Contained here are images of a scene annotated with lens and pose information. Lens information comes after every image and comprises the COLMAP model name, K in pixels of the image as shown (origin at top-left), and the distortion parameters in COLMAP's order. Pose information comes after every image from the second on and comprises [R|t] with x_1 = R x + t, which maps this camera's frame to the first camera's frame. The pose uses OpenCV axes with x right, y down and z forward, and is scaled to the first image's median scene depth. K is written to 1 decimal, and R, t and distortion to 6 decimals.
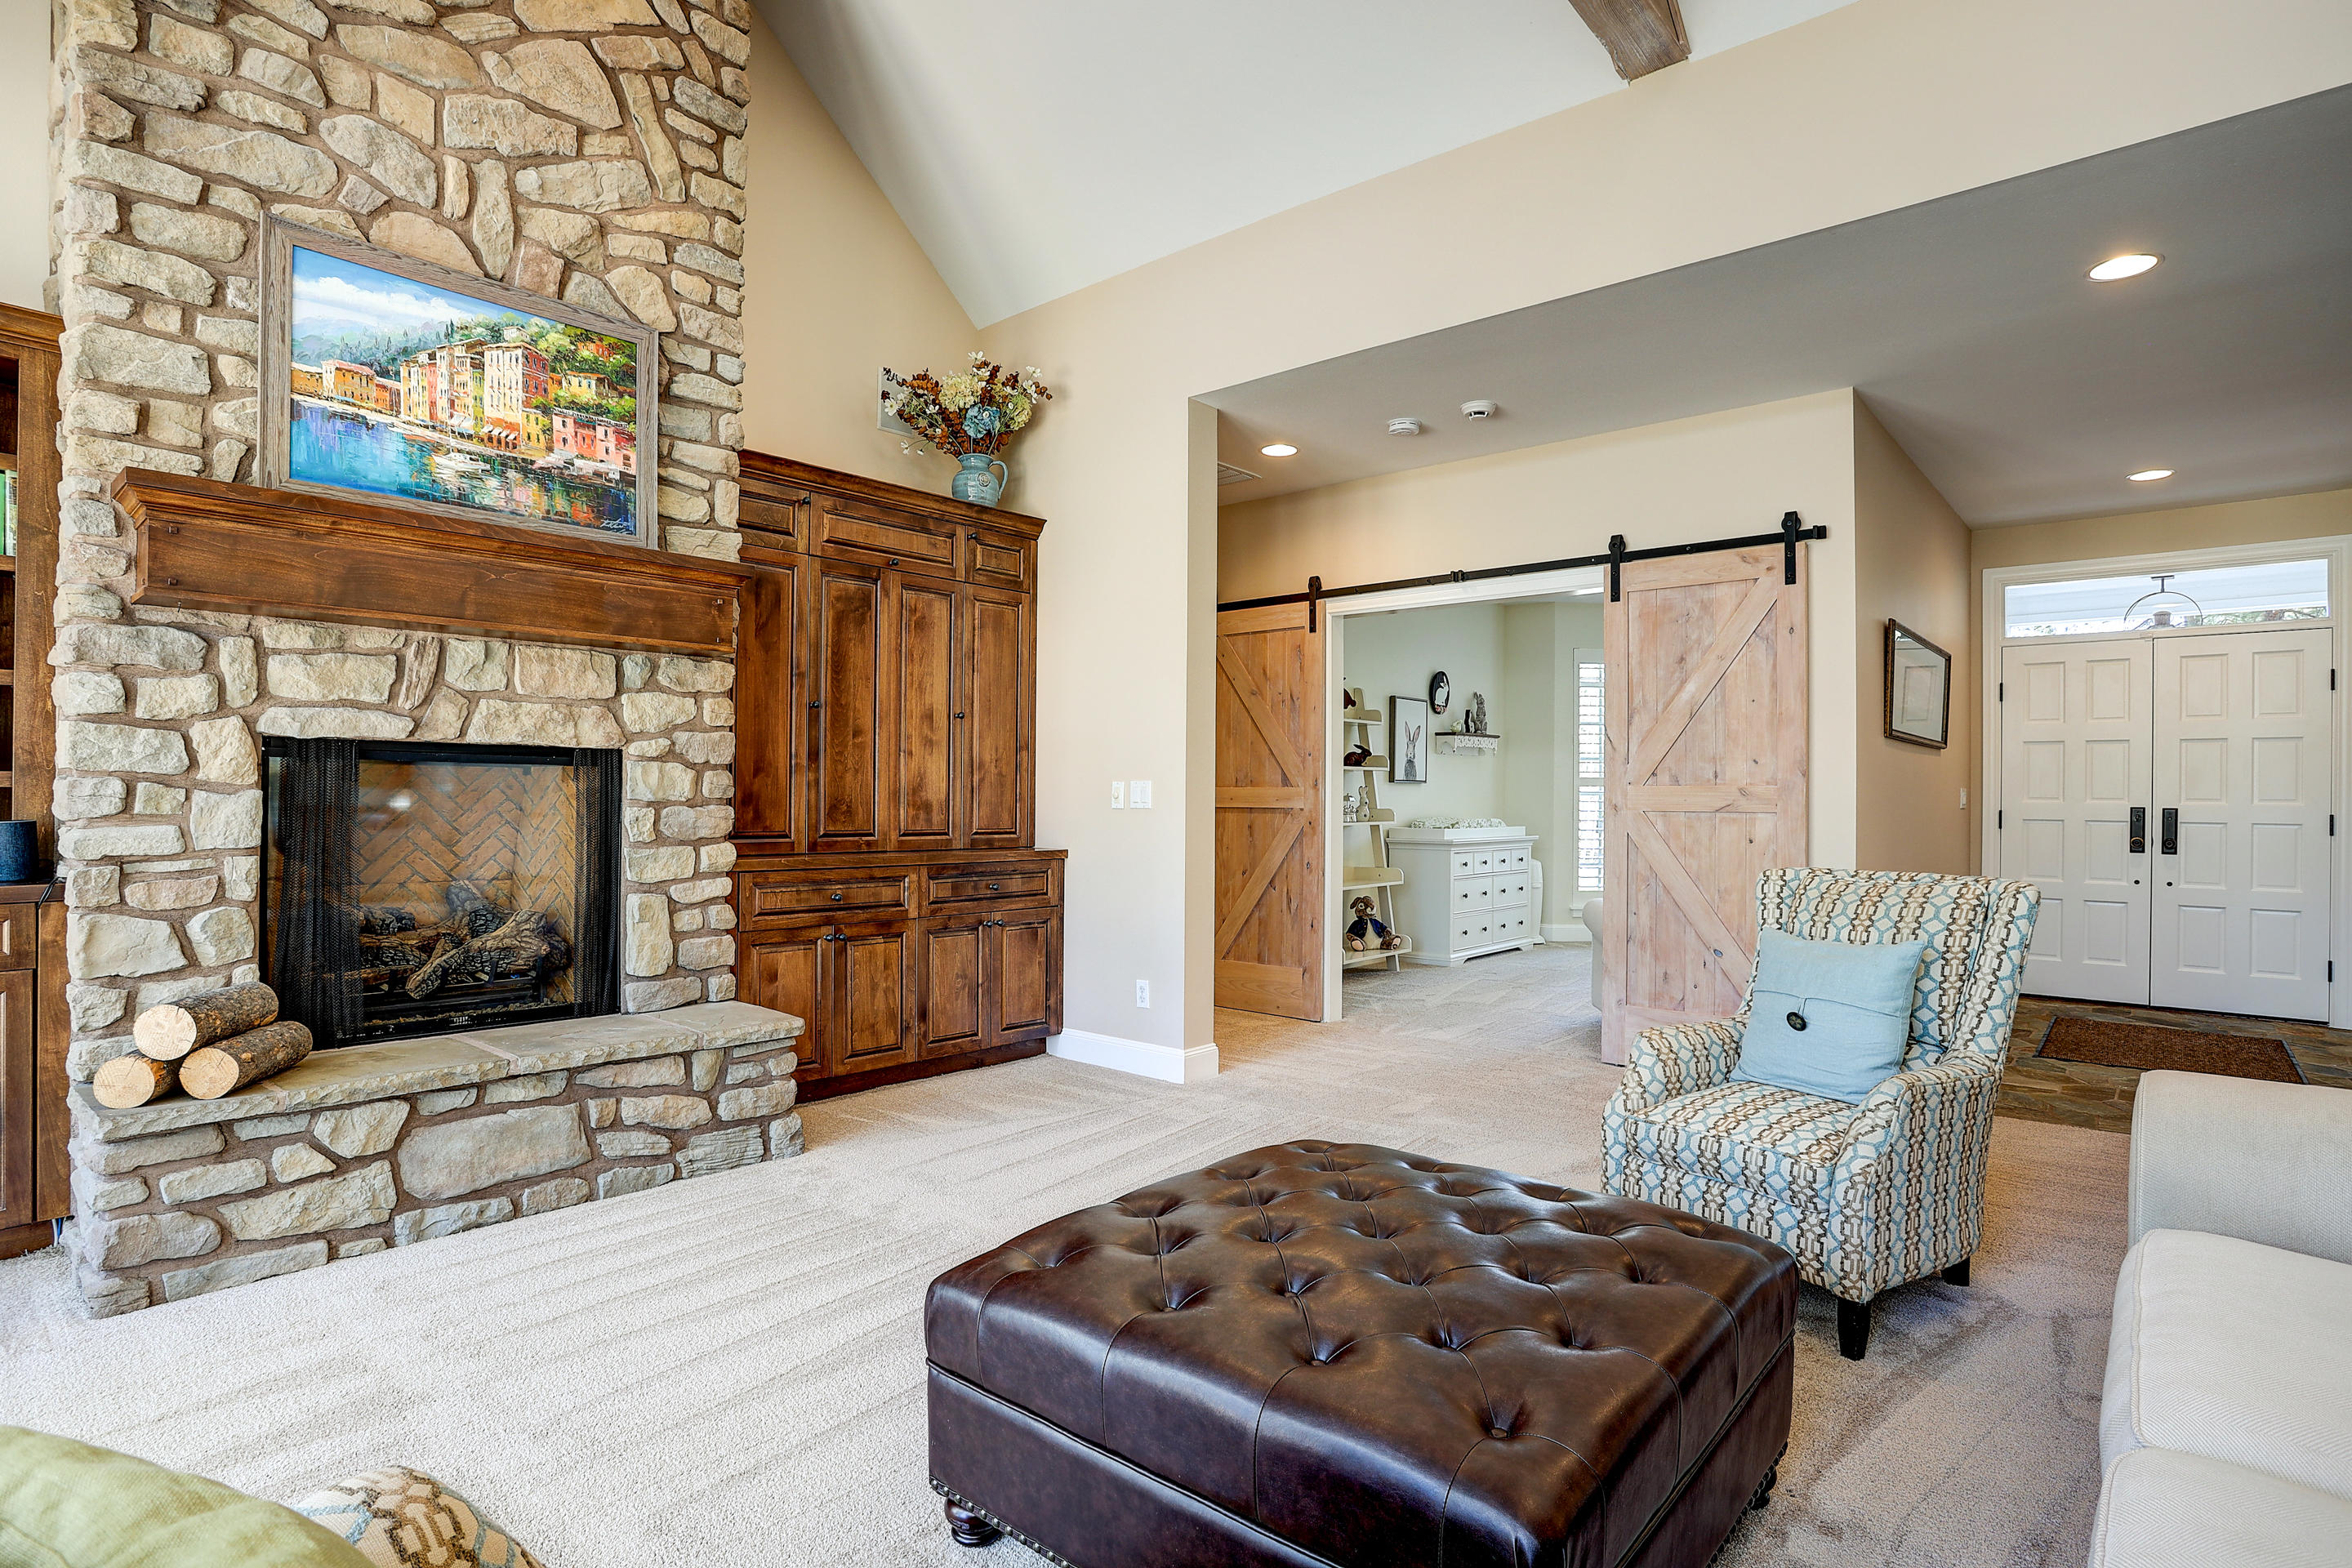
lens RADIAL K [[1194.0, 0, 1196.0], [0, 1194.0, 791.8], [0, 0, 1]] dist [-0.076465, 0.034086]
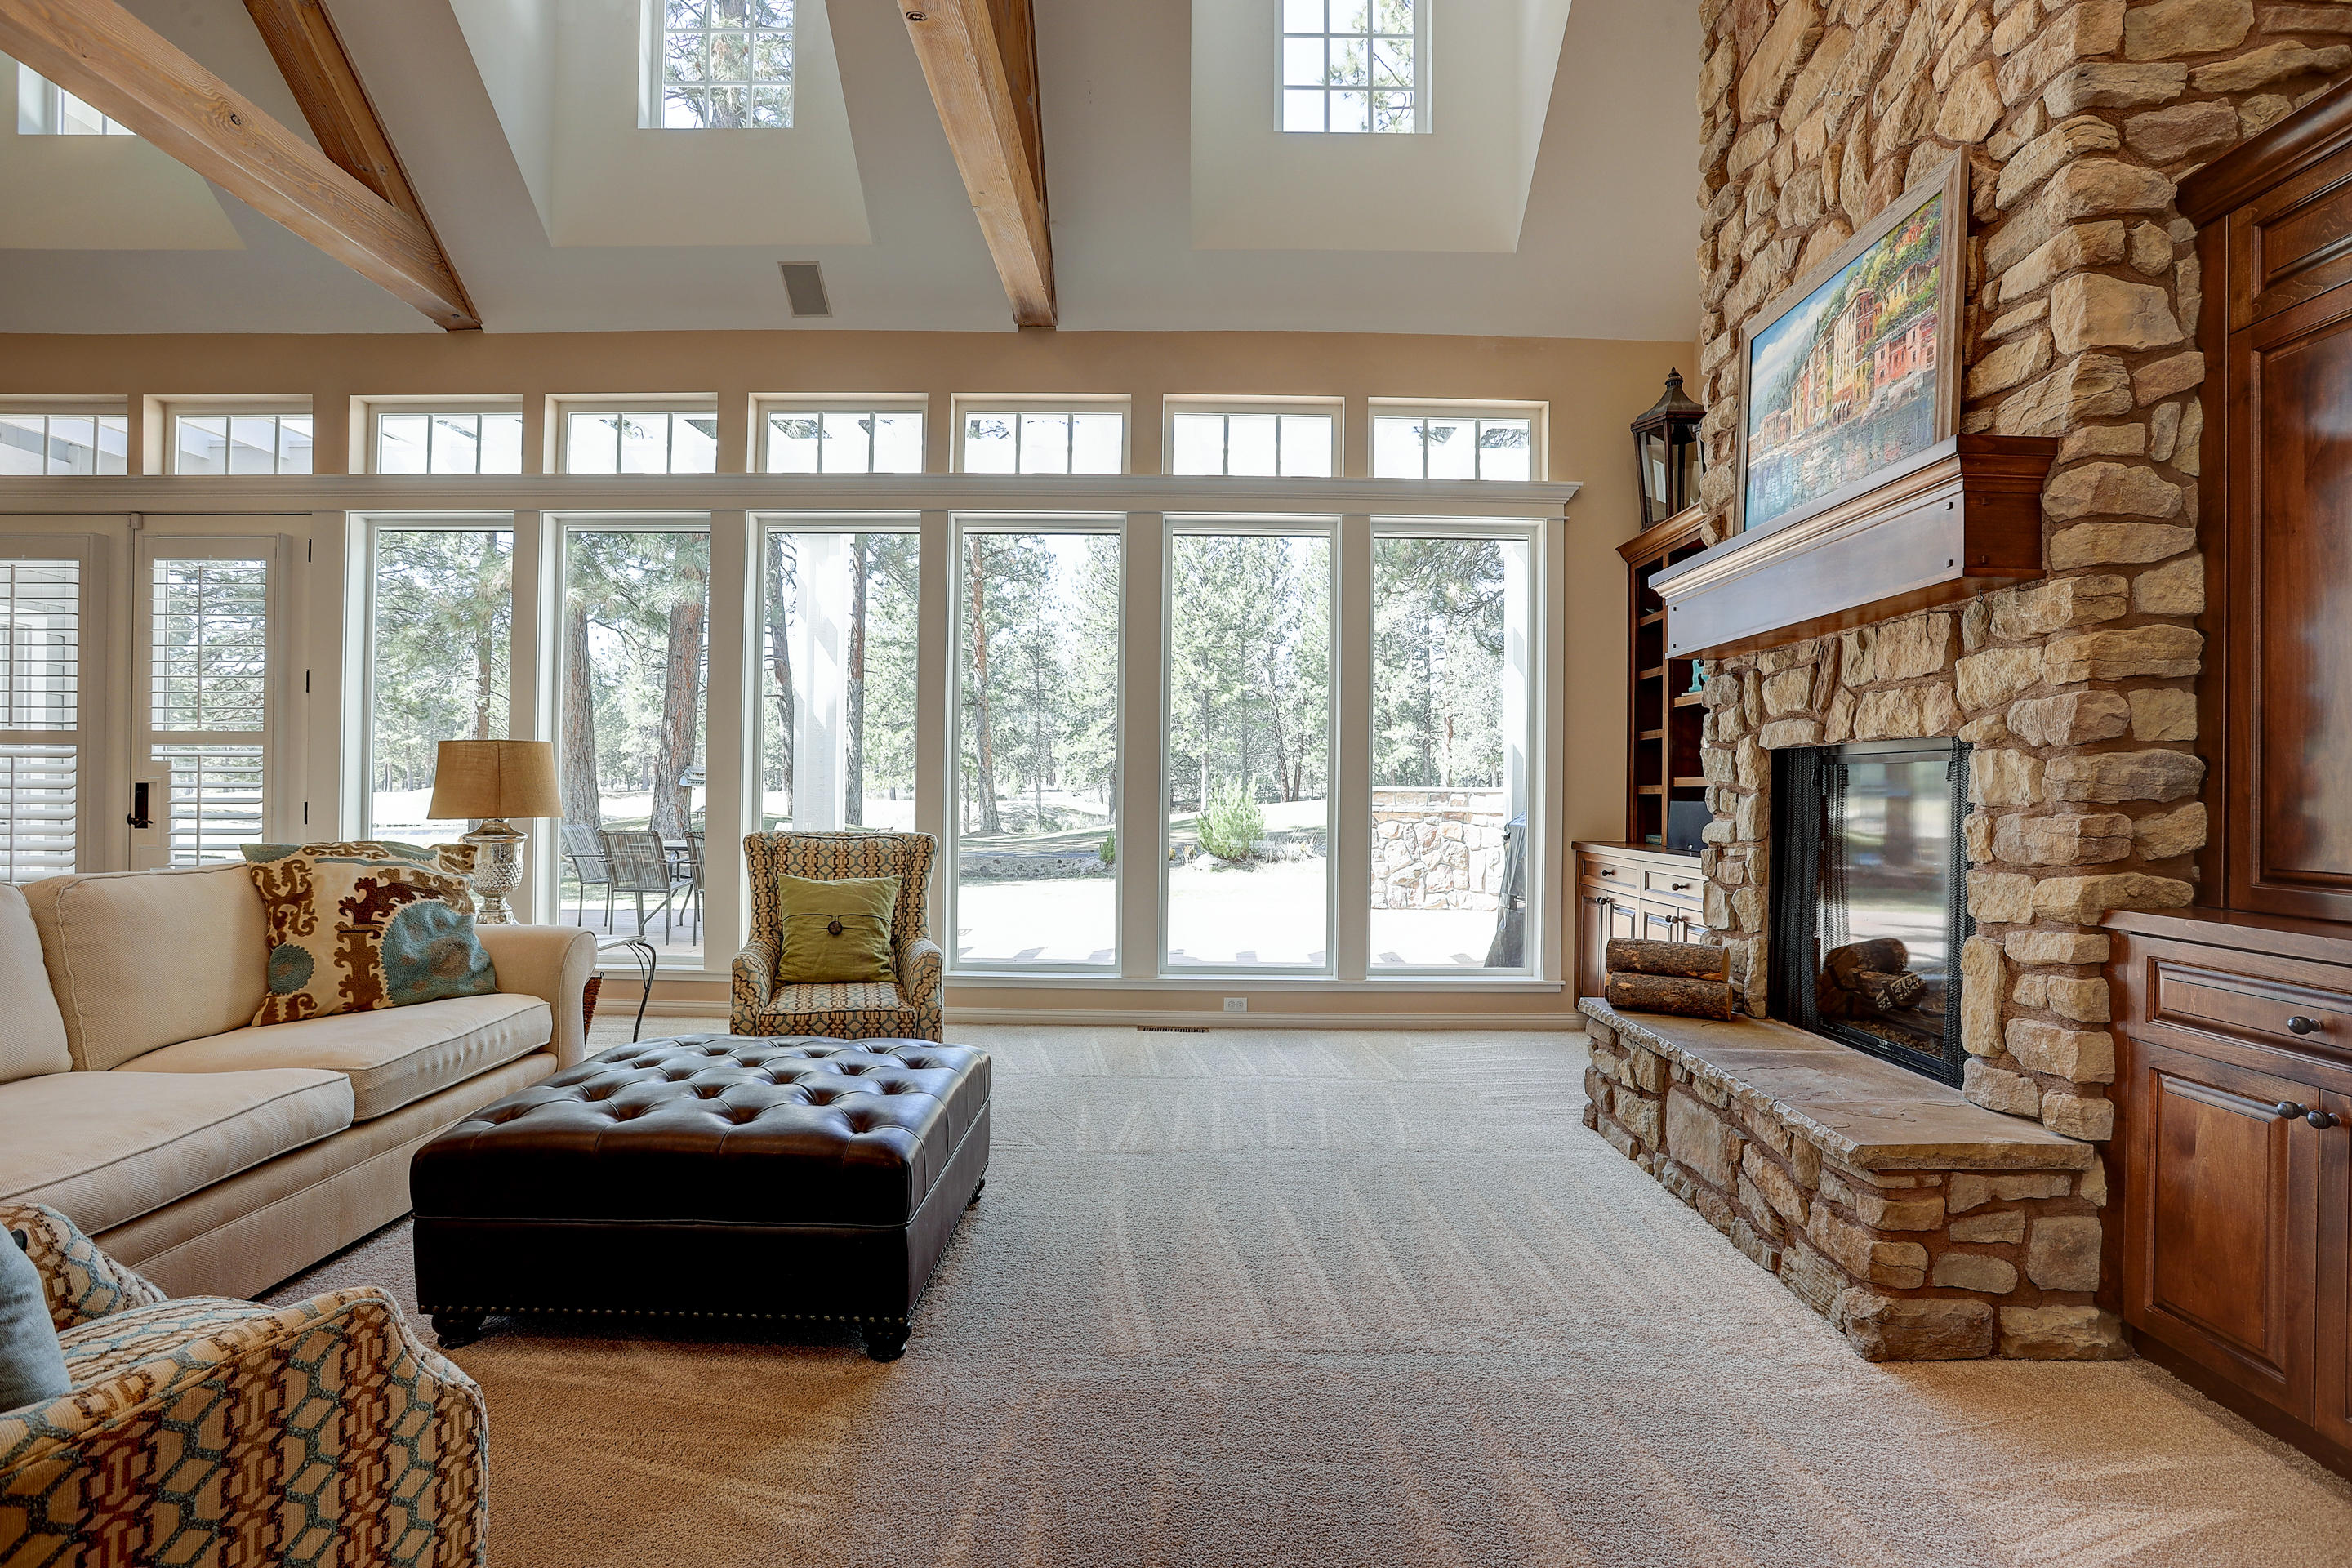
lens RADIAL K [[1152.0, 0, 1190.5], [0, 1152.0, 792.7], [0, 0, 1]] dist [-0.076642, 0.033874]
pose [[-0.757086, -0.015495, -0.653131, 0.347144], [-0.012337, 0.999880, -0.009420, 0.012998], [0.653198, 0.000926, -0.757186, 1.253585]]
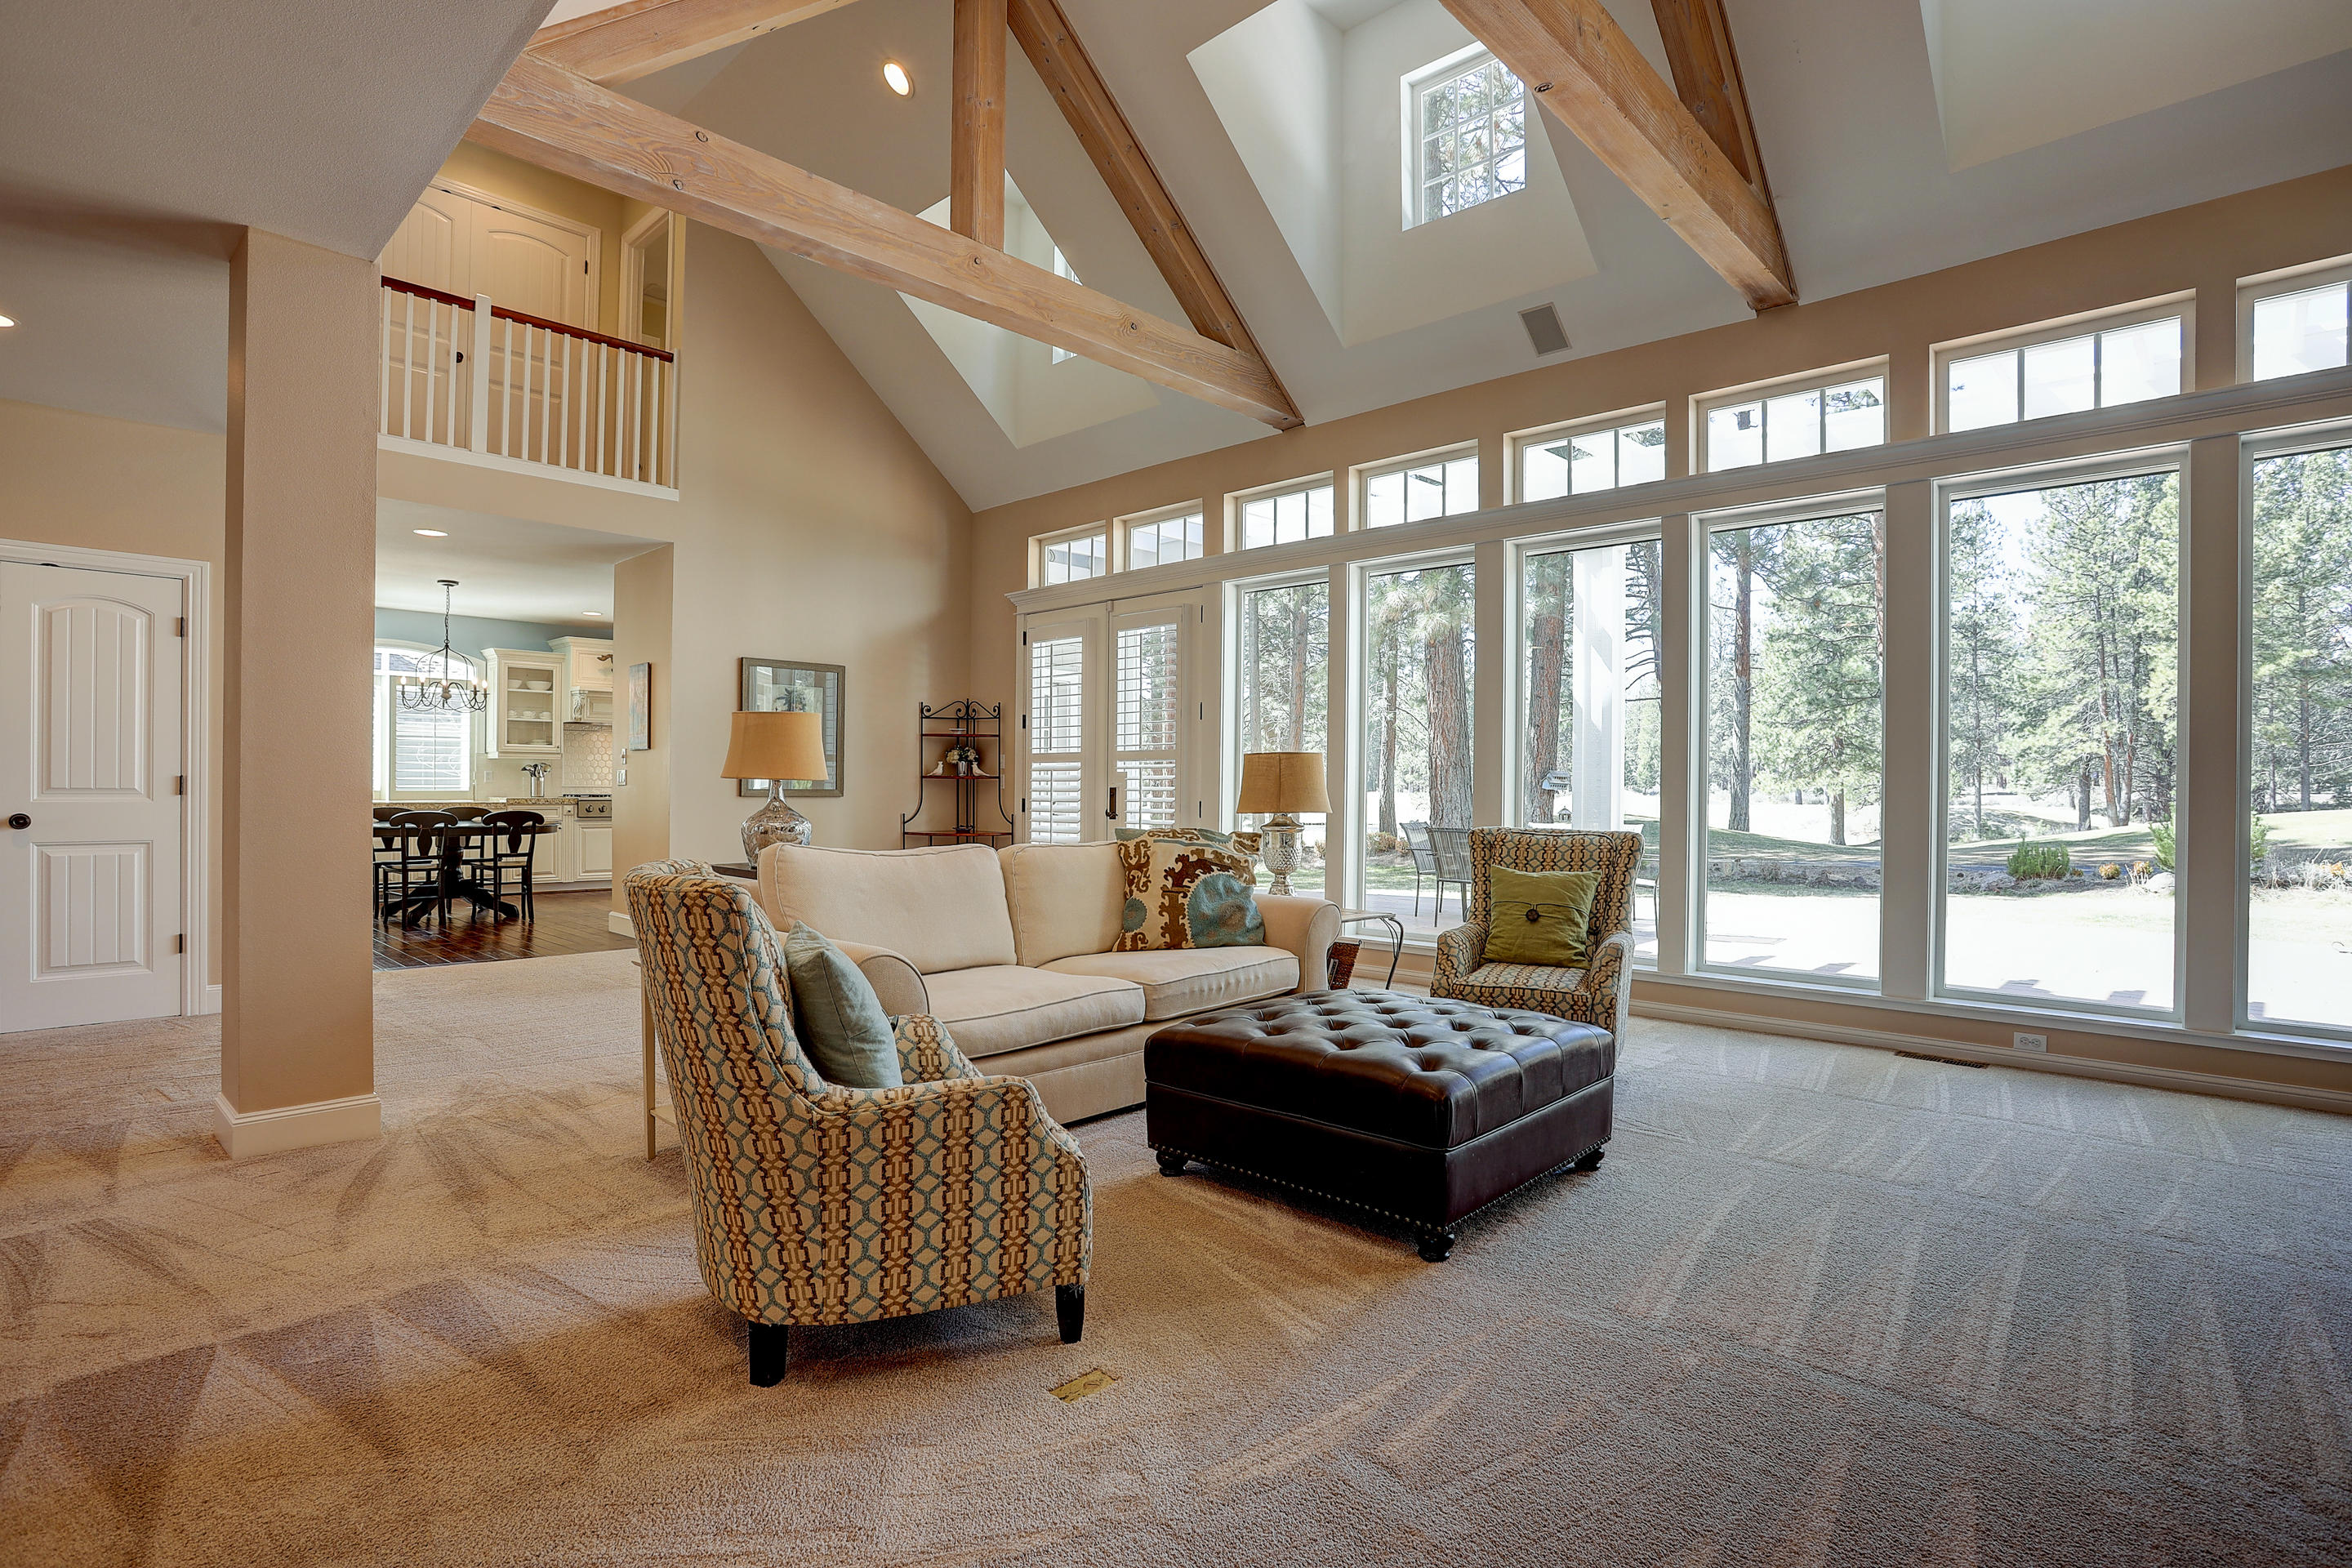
lens RADIAL K [[1152.0, 0, 1190.5], [0, 1152.0, 792.7], [0, 0, 1]] dist [-0.076642, 0.033874]
pose [[-0.999058, -0.015449, 0.040558, 0.200208], [-0.015527, 0.999878, -0.001612, 0.014271], [-0.040528, -0.002240, -0.999176, 1.431682]]
